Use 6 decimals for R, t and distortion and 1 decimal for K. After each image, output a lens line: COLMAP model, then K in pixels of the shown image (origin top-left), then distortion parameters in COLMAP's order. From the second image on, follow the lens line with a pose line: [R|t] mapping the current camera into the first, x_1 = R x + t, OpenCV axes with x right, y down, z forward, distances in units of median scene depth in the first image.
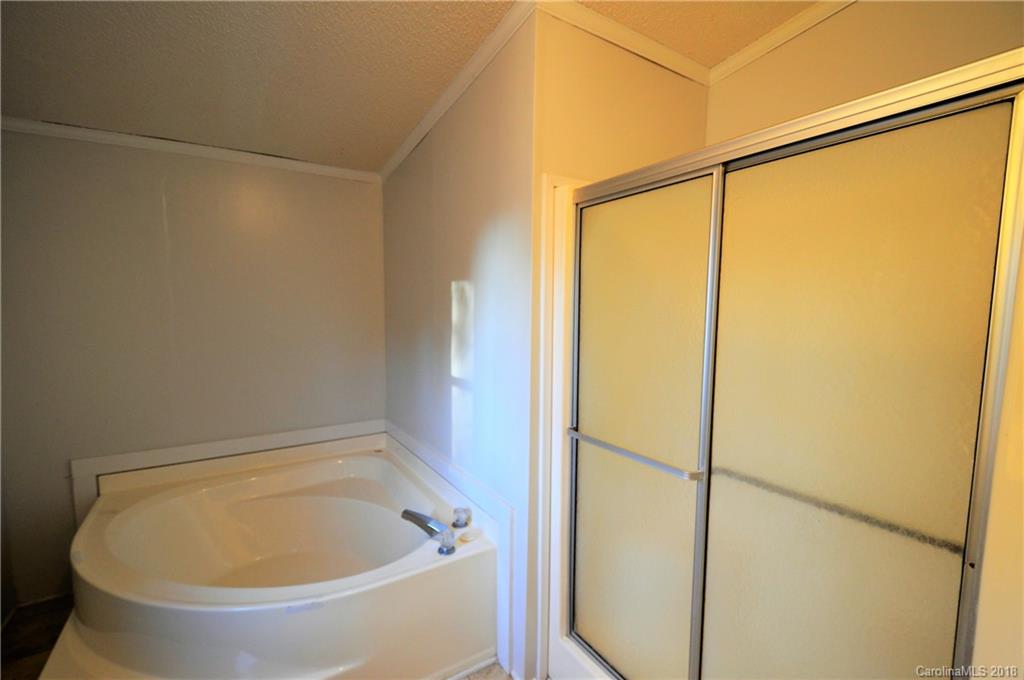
lens RADIAL K [[448.5, 0, 502.9], [0, 448.5, 347.5], [0, 0, 1]] dist [0.016189, -0.009569]
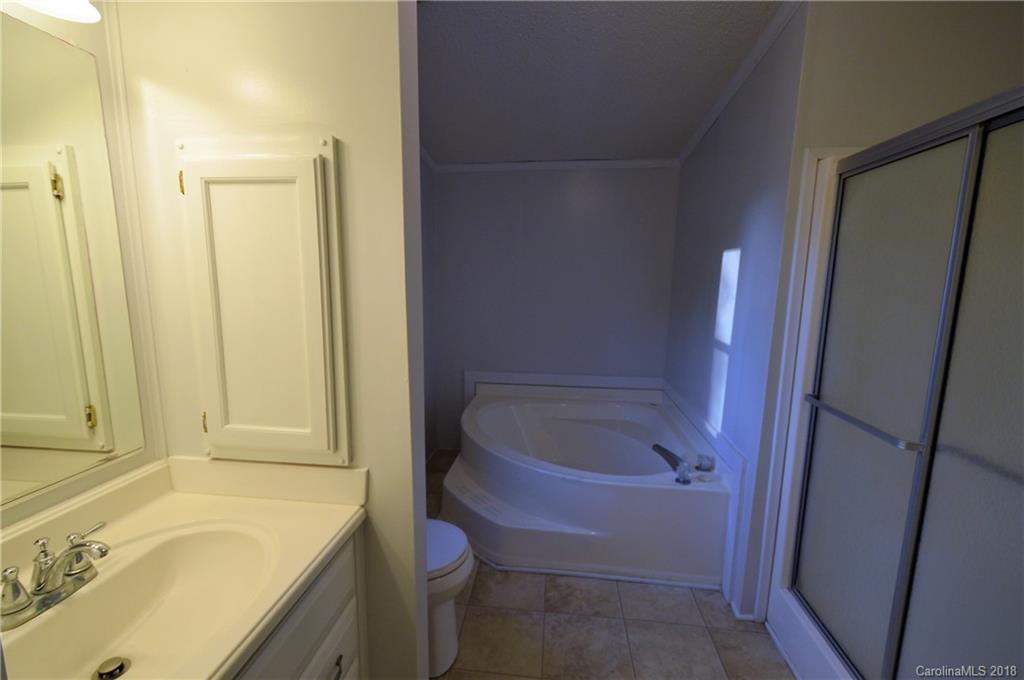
lens RADIAL K [[448.5, 0, 502.9], [0, 448.5, 347.5], [0, 0, 1]] dist [0.016189, -0.009569]
pose [[0.771885, 0.104784, -0.627068, 0.229598], [-0.071314, 0.994370, 0.078378, 0.036612], [0.631750, -0.015780, 0.775011, -0.241185]]
